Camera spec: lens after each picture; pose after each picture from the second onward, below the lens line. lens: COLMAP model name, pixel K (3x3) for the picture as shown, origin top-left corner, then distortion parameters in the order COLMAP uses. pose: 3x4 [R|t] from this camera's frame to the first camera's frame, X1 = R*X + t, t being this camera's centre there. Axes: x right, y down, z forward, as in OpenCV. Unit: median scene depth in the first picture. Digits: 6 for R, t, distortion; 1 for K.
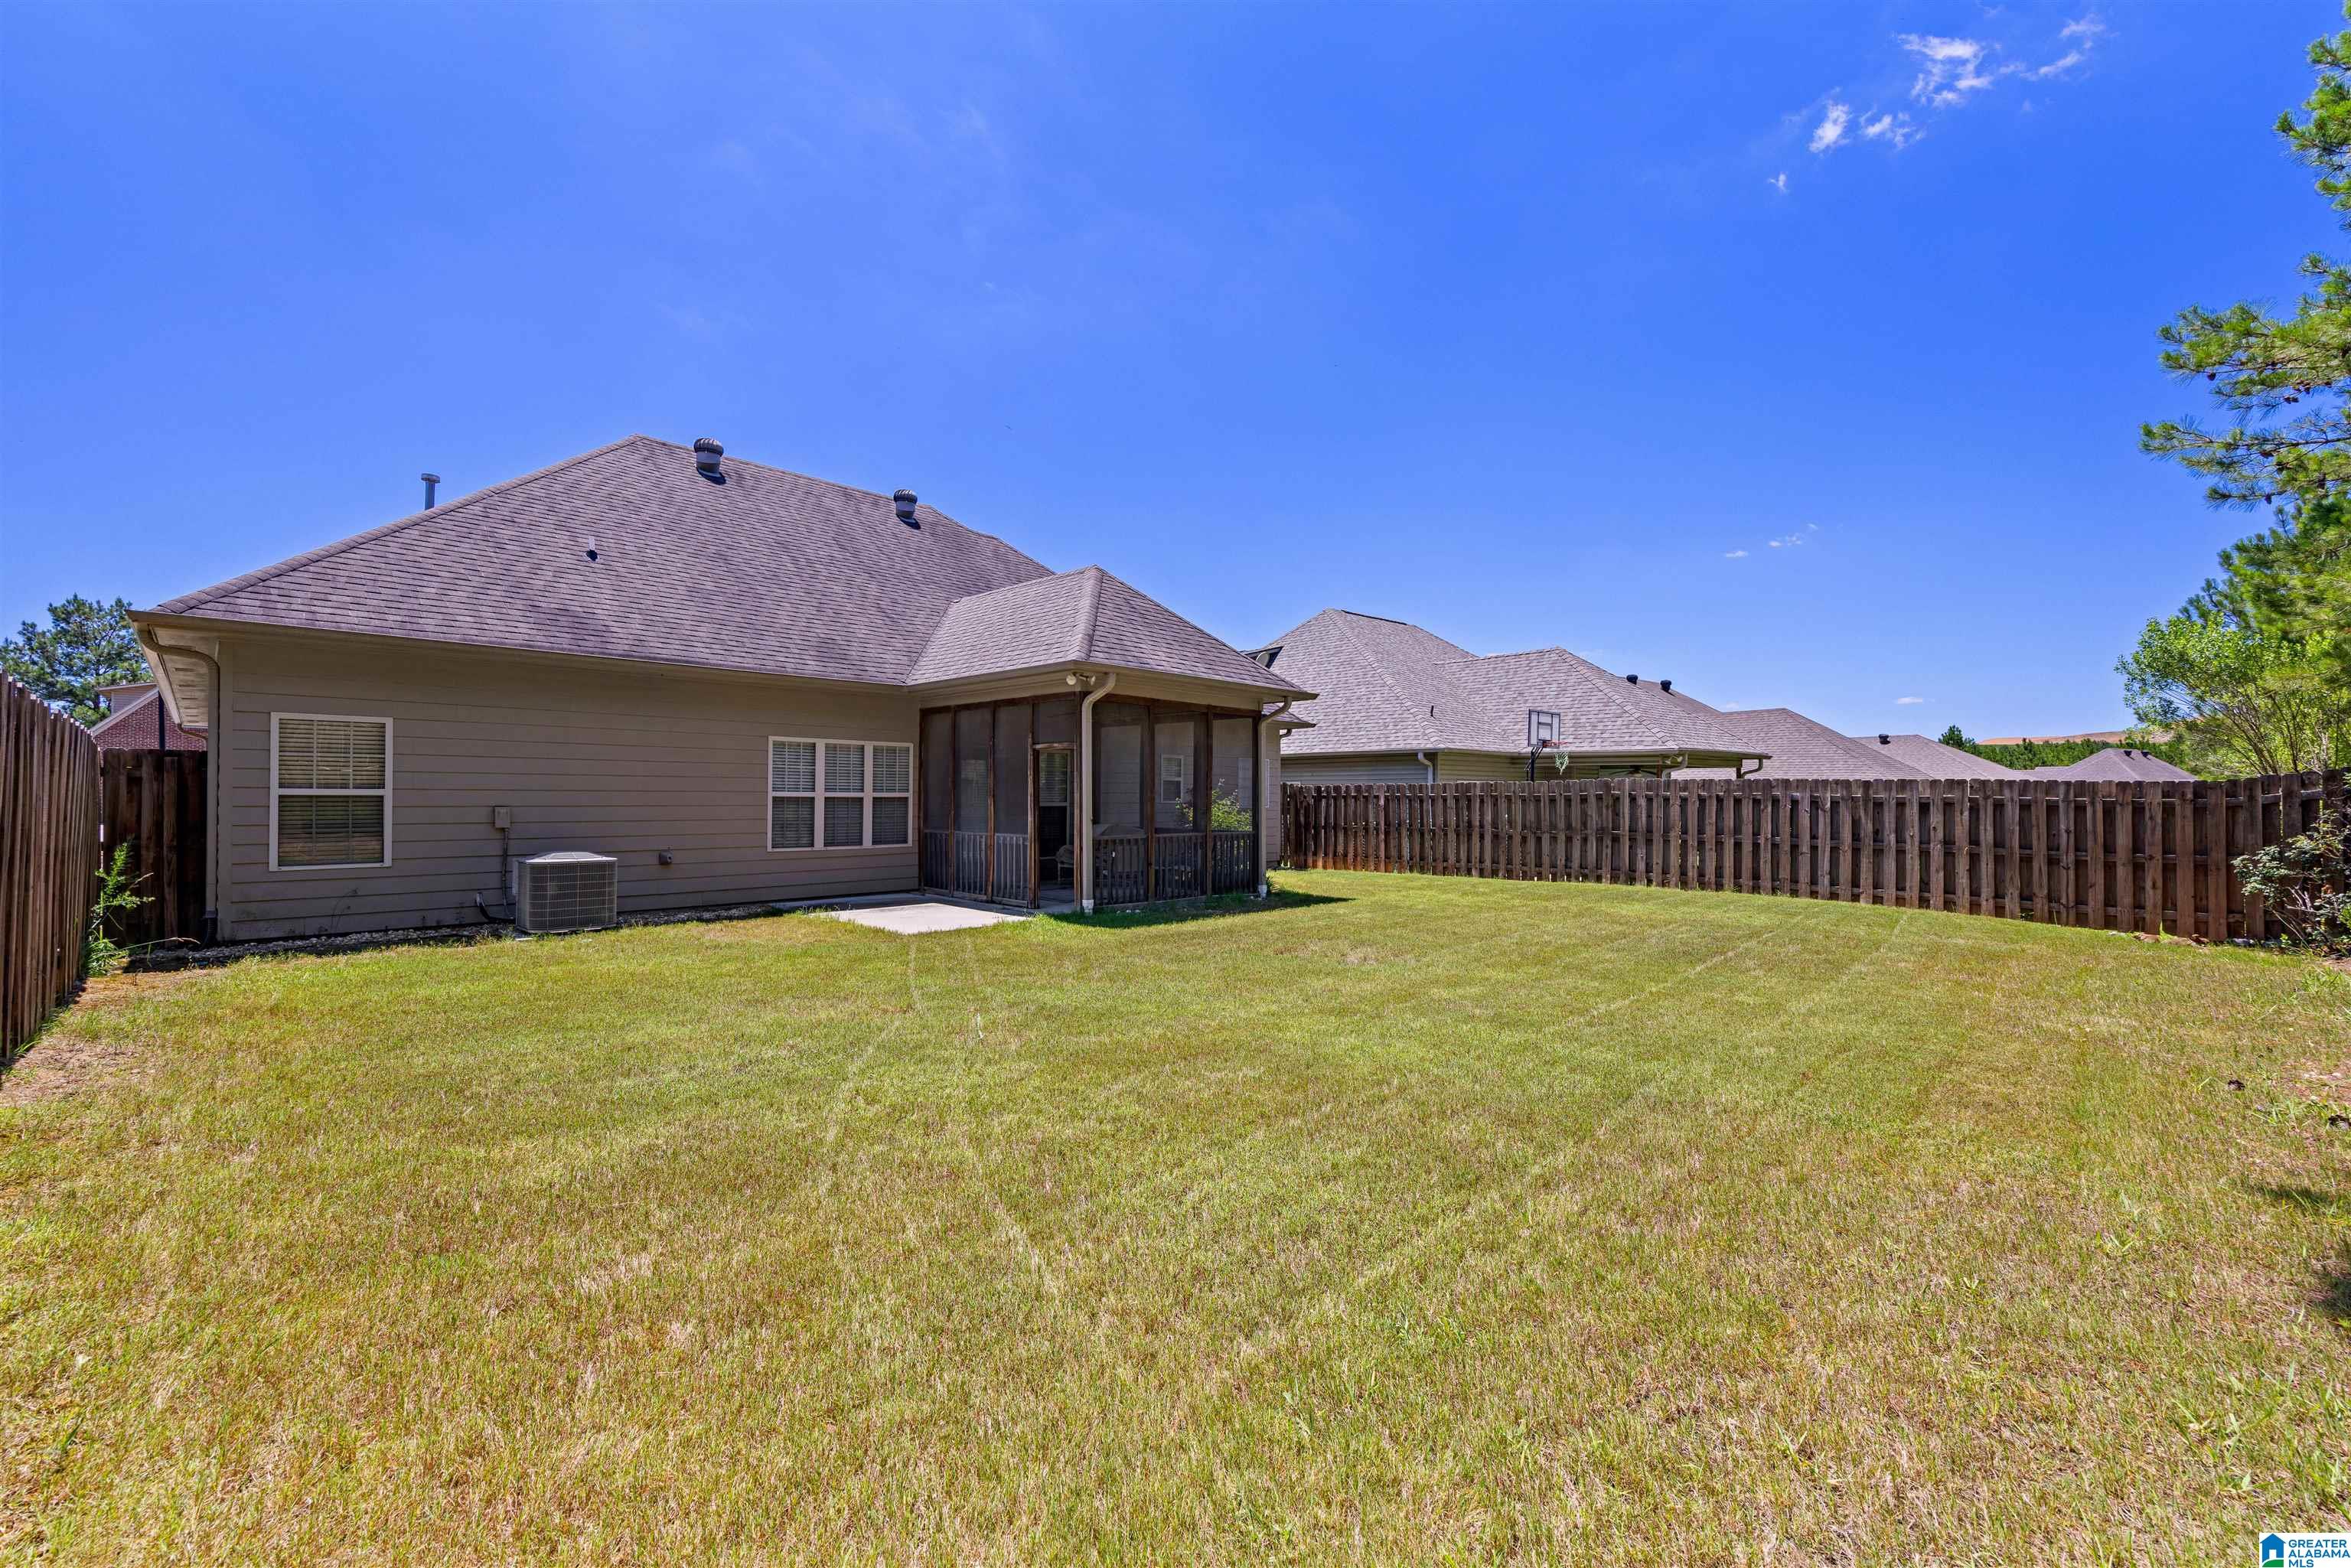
lens RADIAL K [[959.4, 0, 1159.7], [0, 959.4, 790.3], [0, 0, 1]] dist [-0.000037, -0.000080]
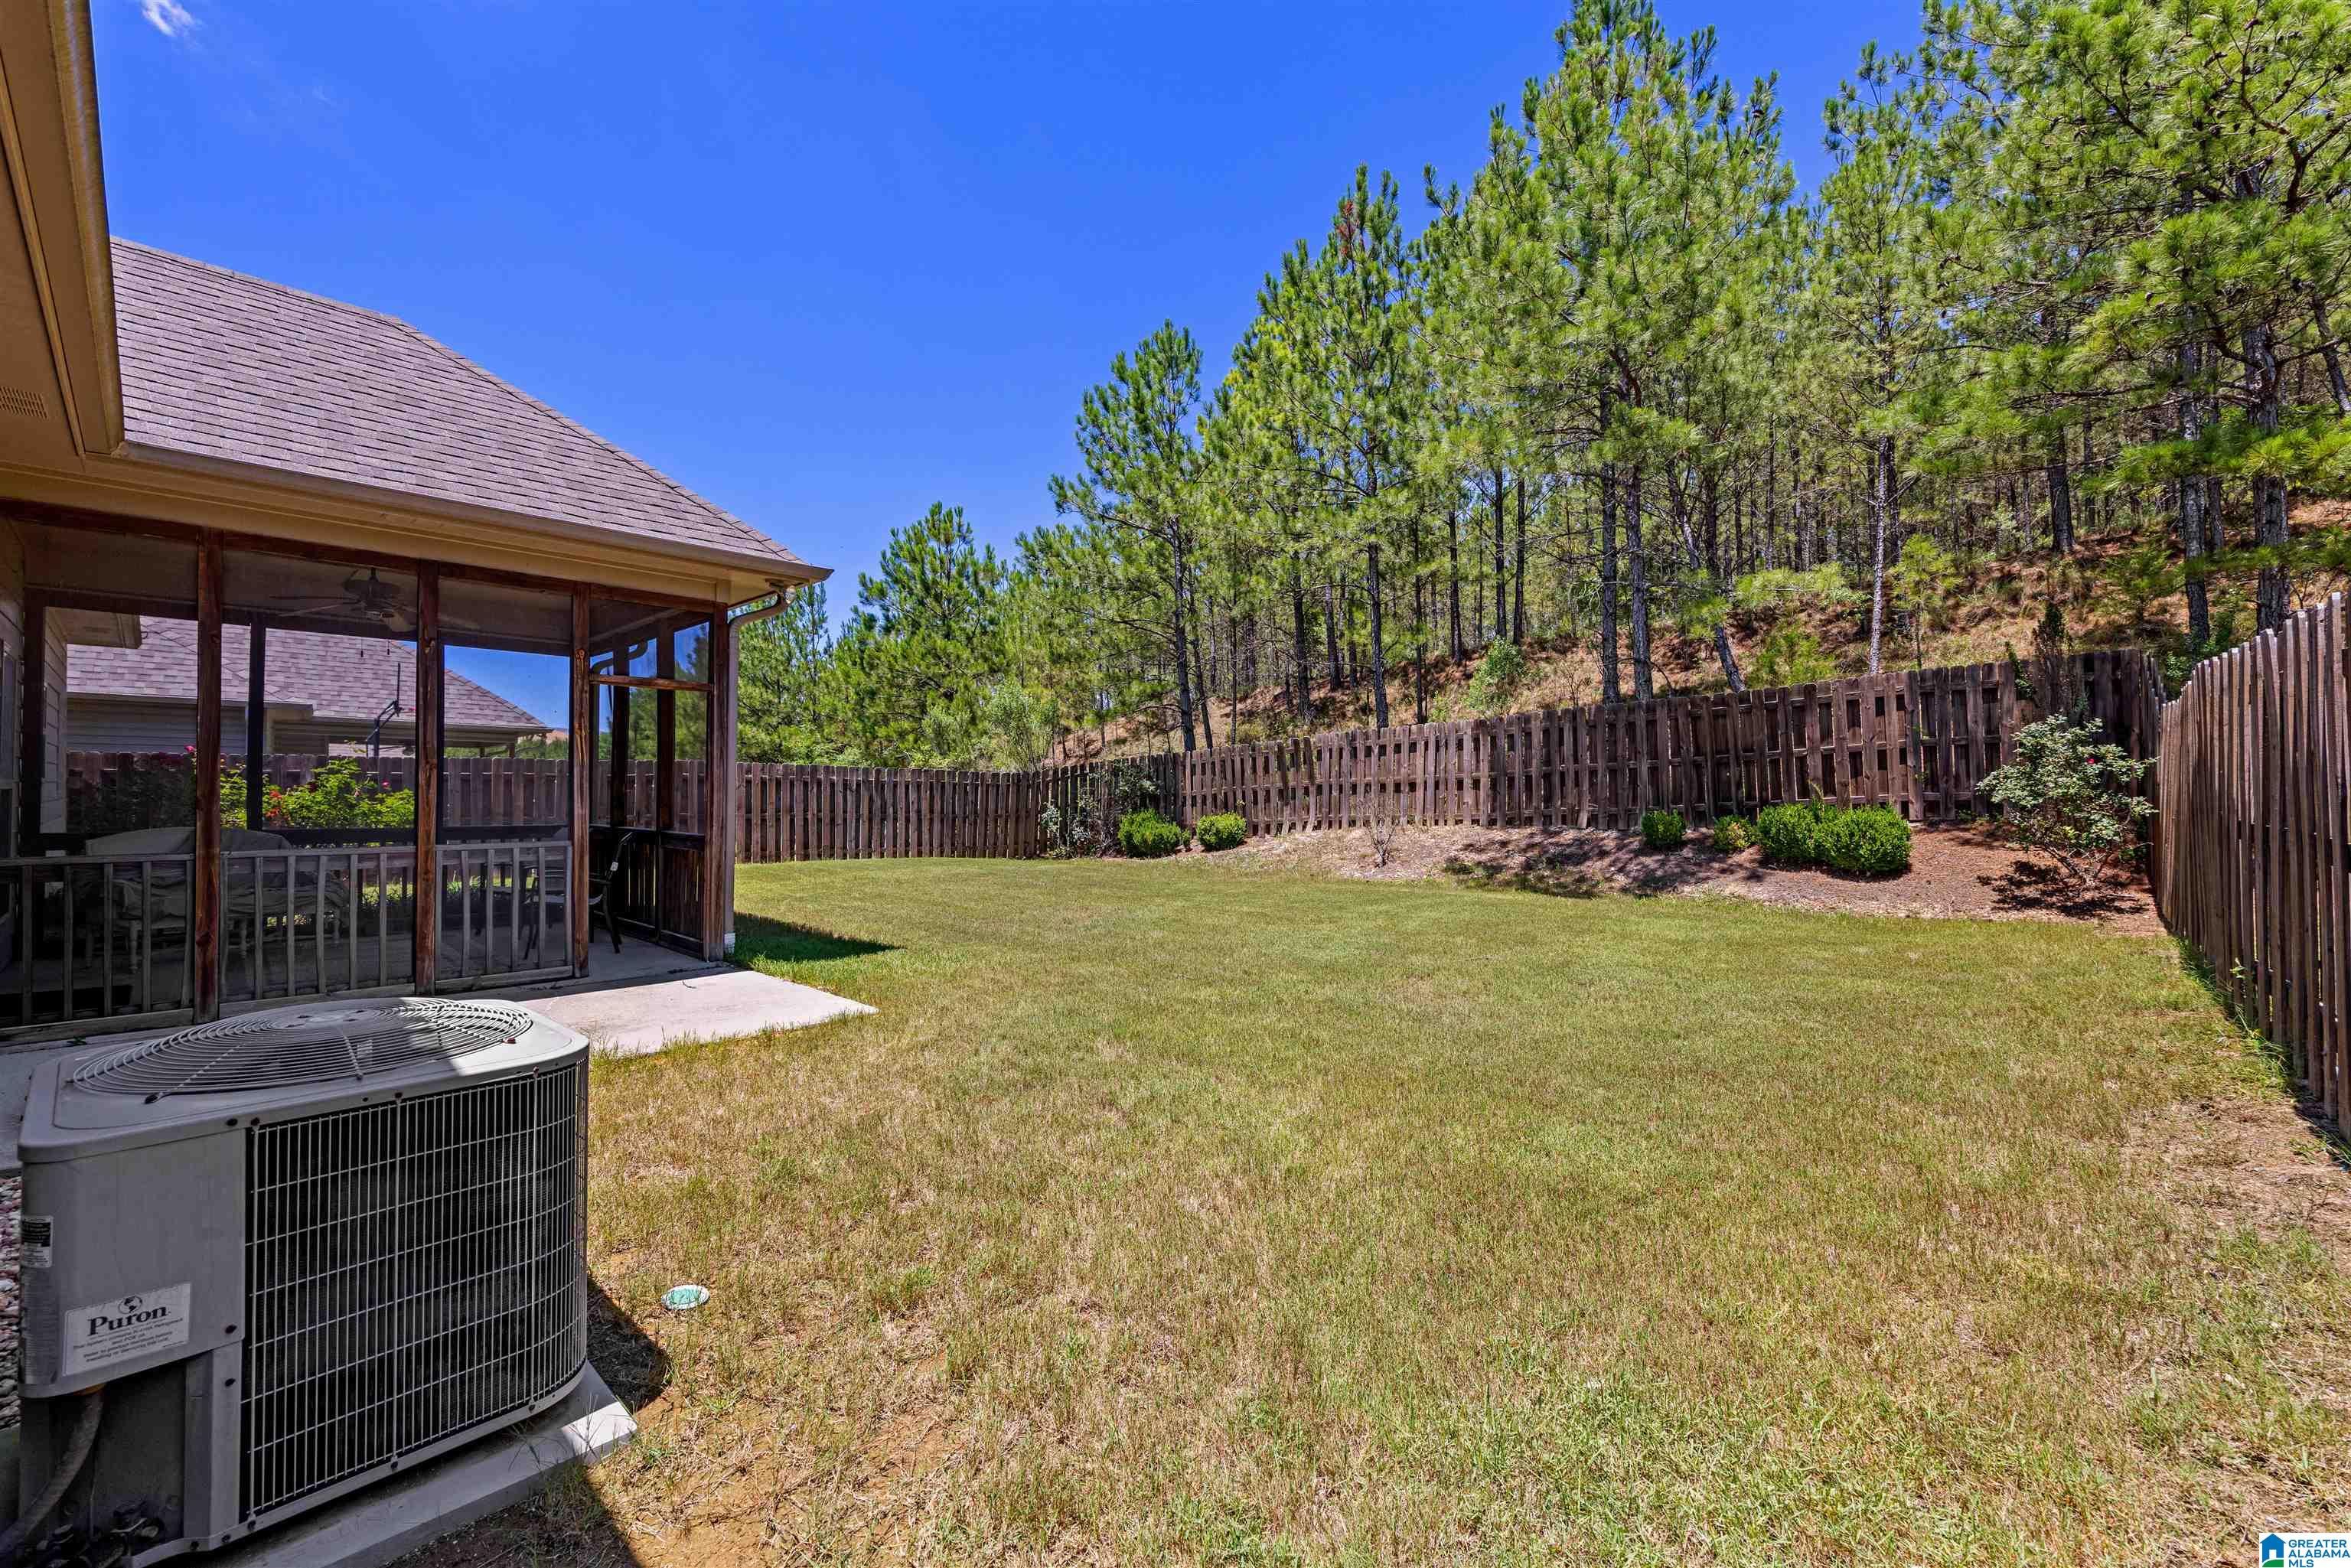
lens RADIAL K [[959.4, 0, 1159.7], [0, 959.4, 790.3], [0, 0, 1]] dist [-0.000037, -0.000080]
pose [[-0.022391, -0.001472, 0.999748, -0.630525], [-0.009738, 0.999952, 0.001254, 0.015093], [-0.999702, -0.009708, -0.022405, 0.623675]]
